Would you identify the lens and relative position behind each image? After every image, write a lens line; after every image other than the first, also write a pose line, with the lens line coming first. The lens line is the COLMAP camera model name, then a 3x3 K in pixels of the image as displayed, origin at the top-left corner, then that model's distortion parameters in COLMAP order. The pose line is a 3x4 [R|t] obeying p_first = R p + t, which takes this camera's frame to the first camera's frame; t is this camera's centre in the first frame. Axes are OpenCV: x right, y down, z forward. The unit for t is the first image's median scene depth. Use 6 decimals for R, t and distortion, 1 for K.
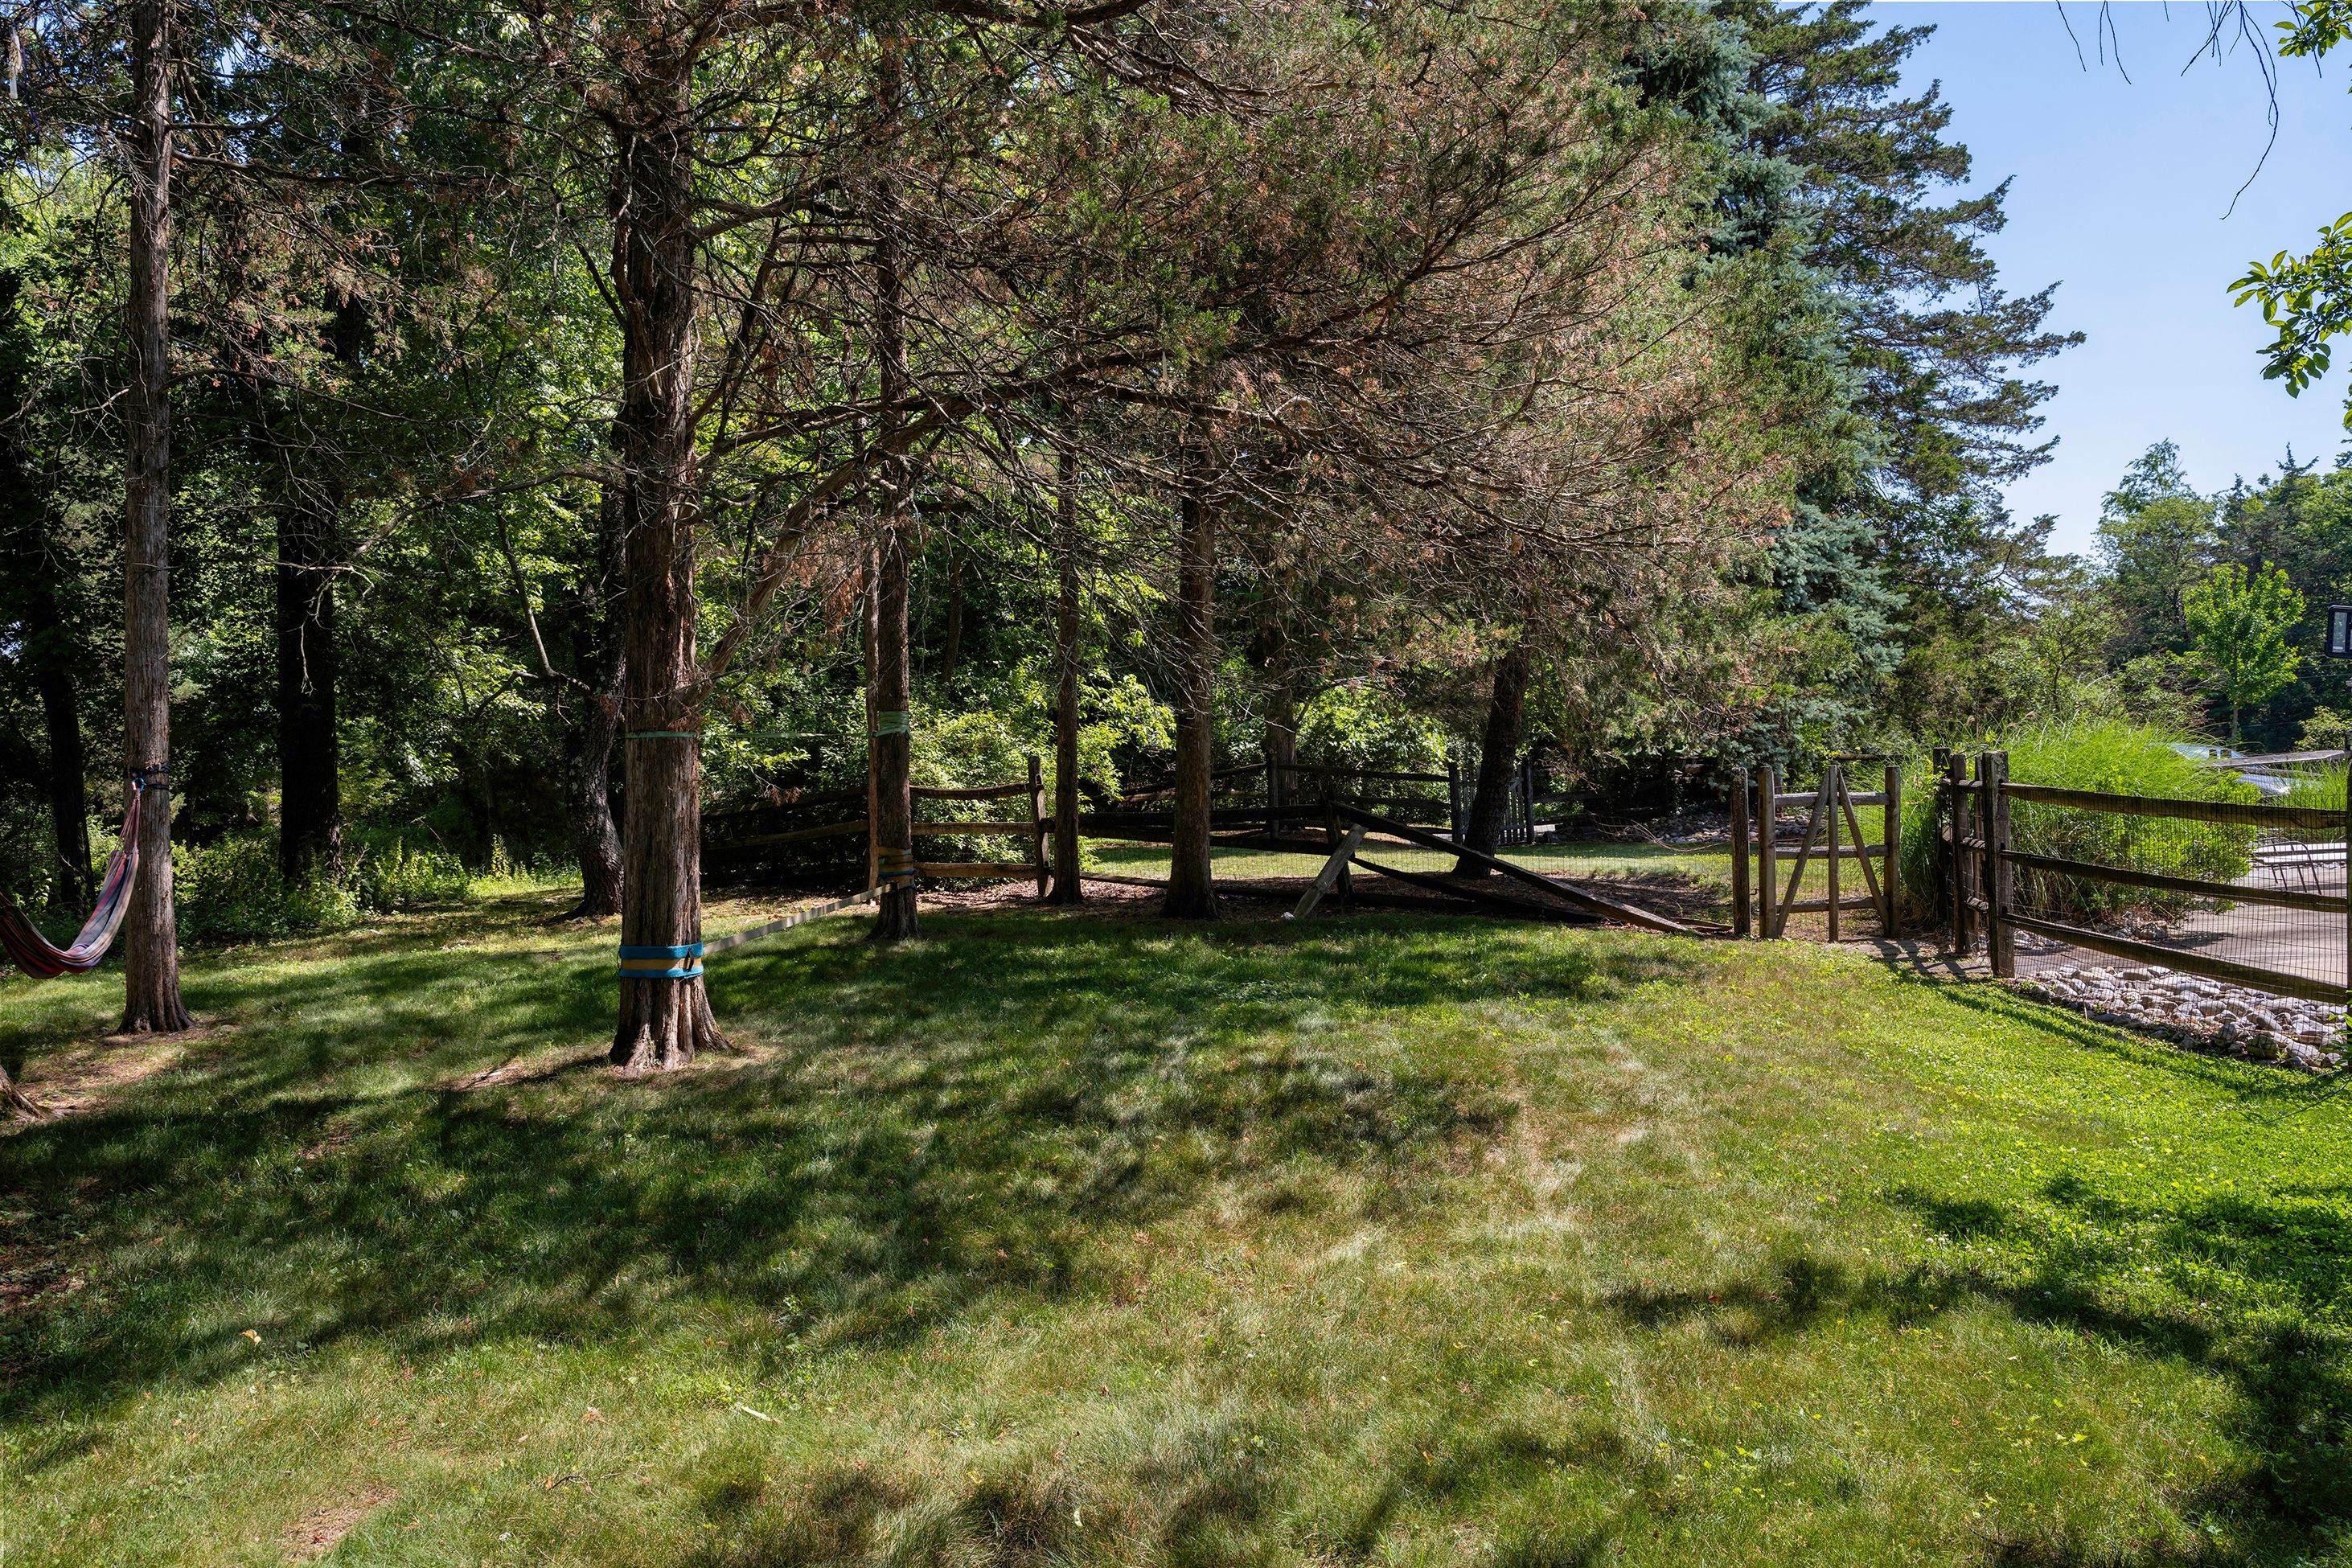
lens RADIAL K [[1813.4, 0, 1176.0], [0, 1813.4, 784.0], [0, 0, 1]] dist [0.003550, 0.001186]
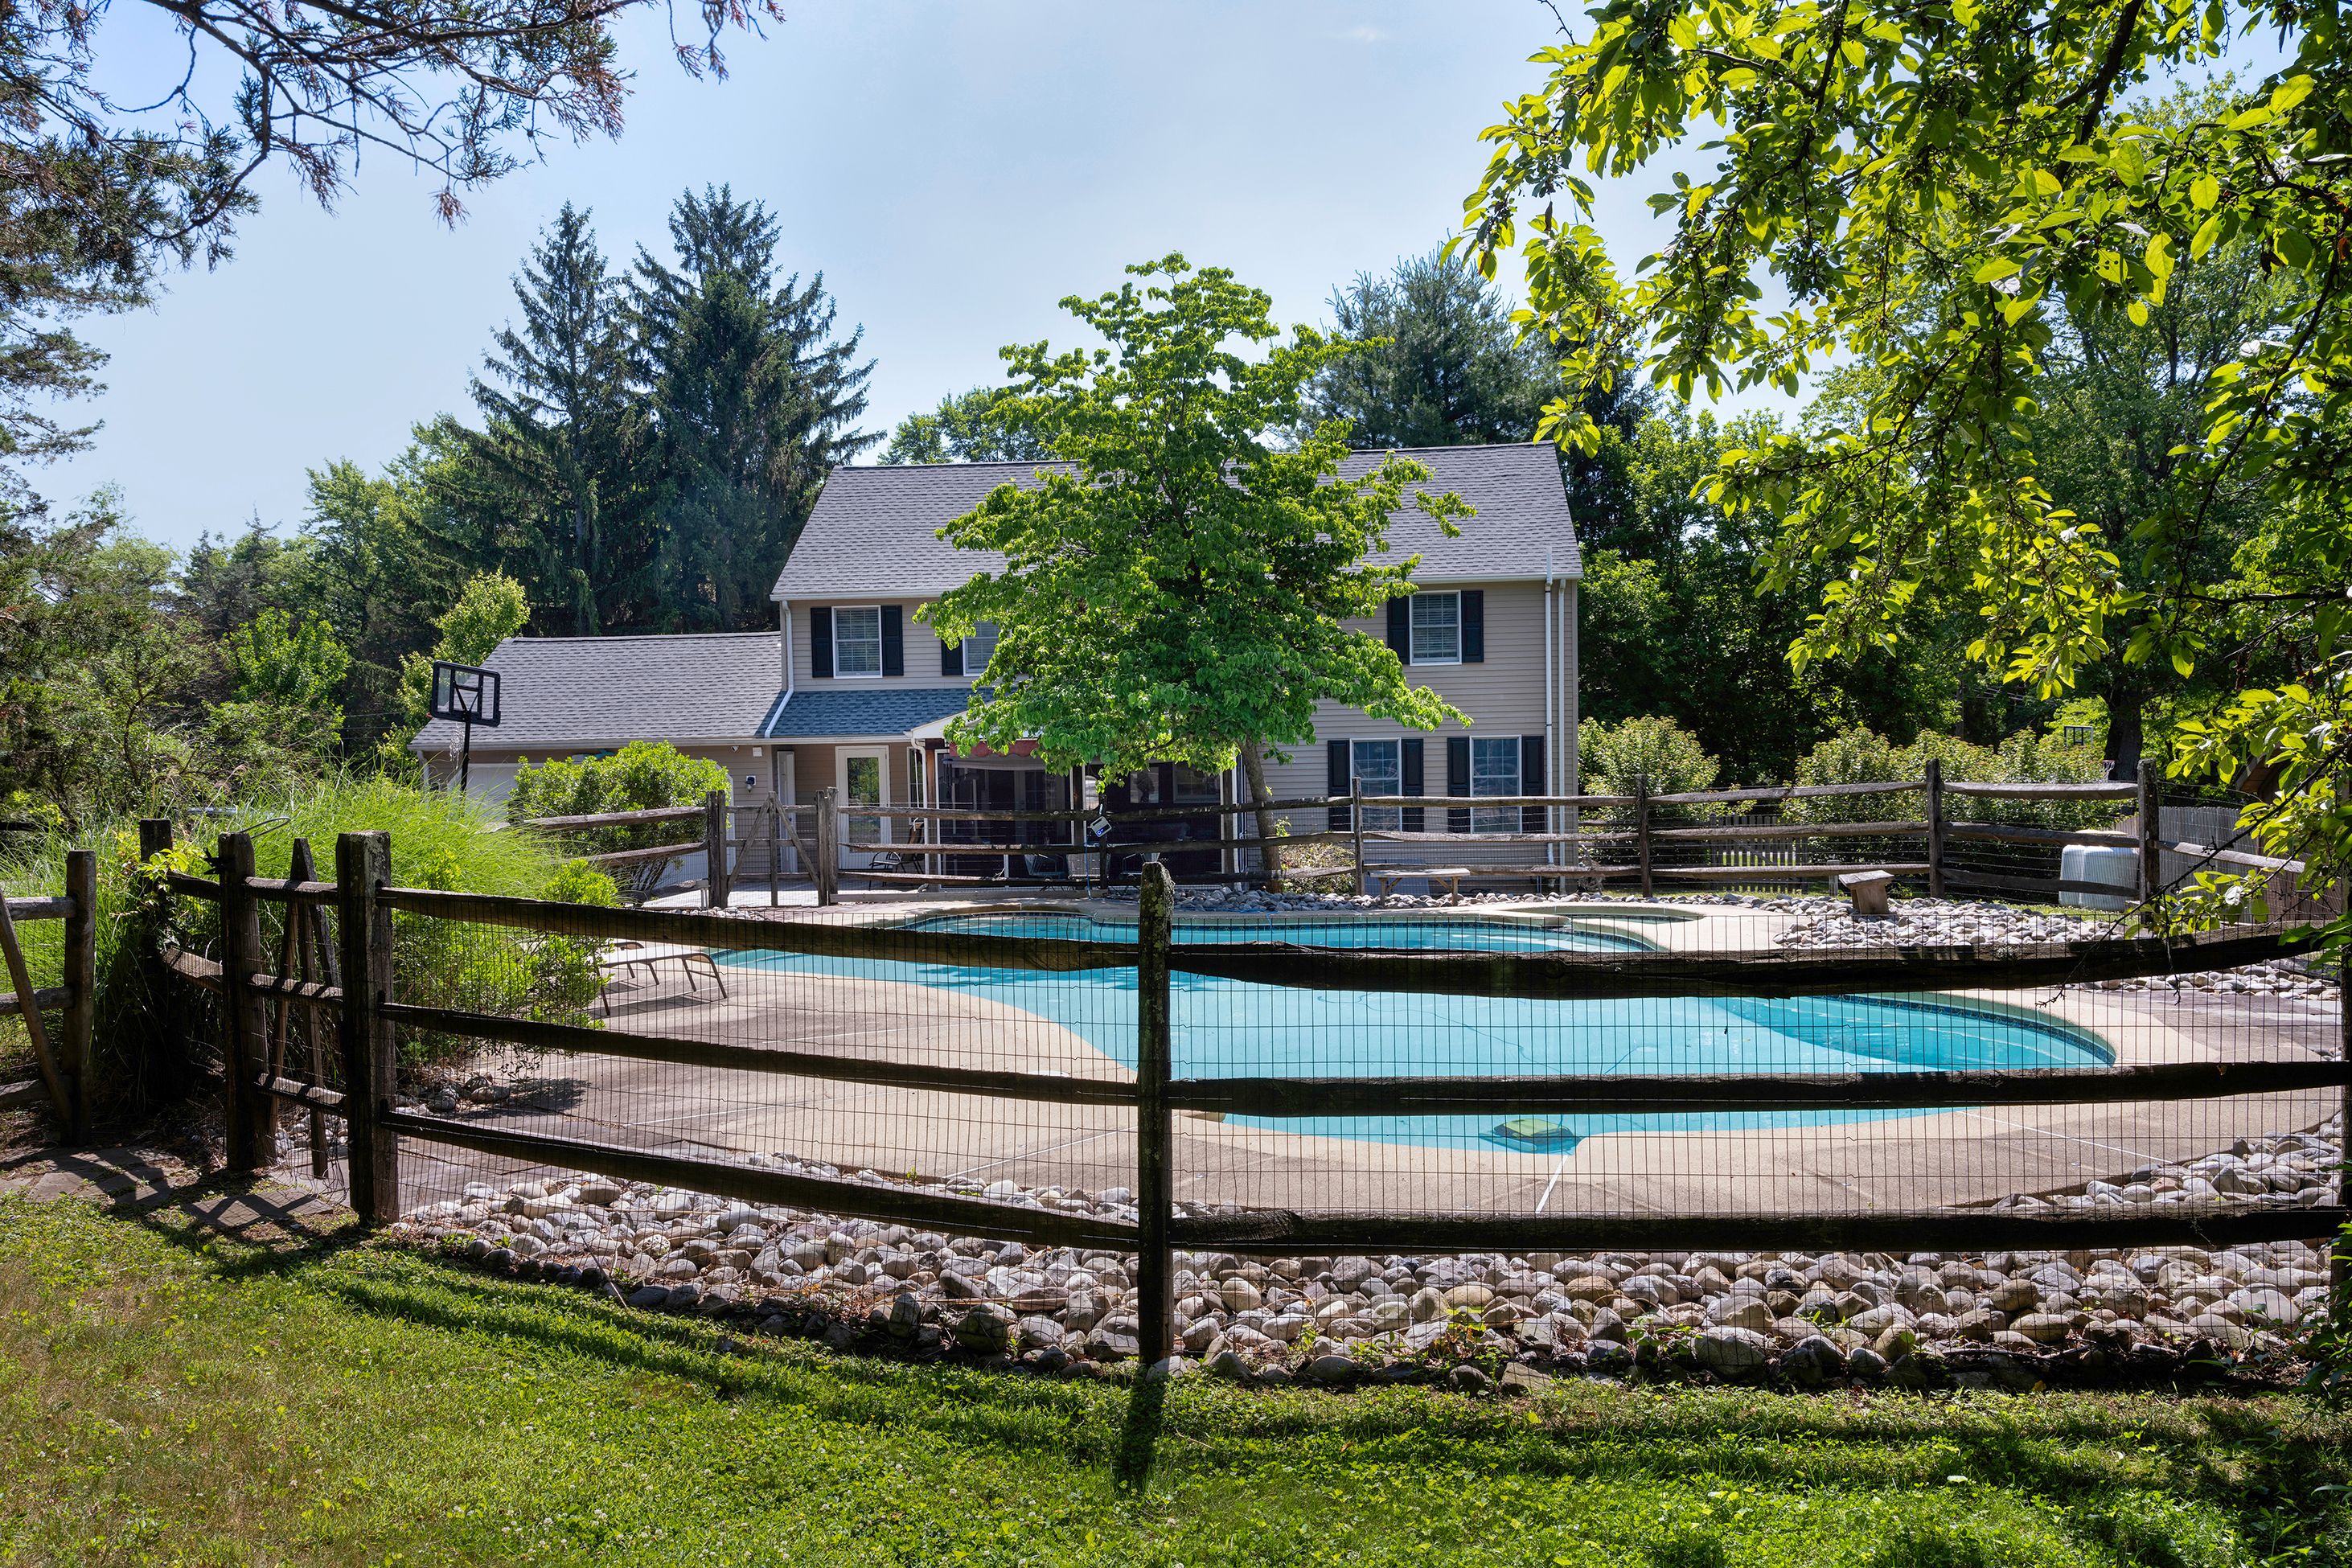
lens RADIAL K [[1813.4, 0, 1176.0], [0, 1813.4, 784.0], [0, 0, 1]] dist [0.003550, 0.001186]
pose [[0.494873, 0.030748, 0.868421, 0.035535], [-0.001324, 0.999399, -0.034632, -0.005802], [-0.868964, 0.015989, 0.494616, 0.222312]]
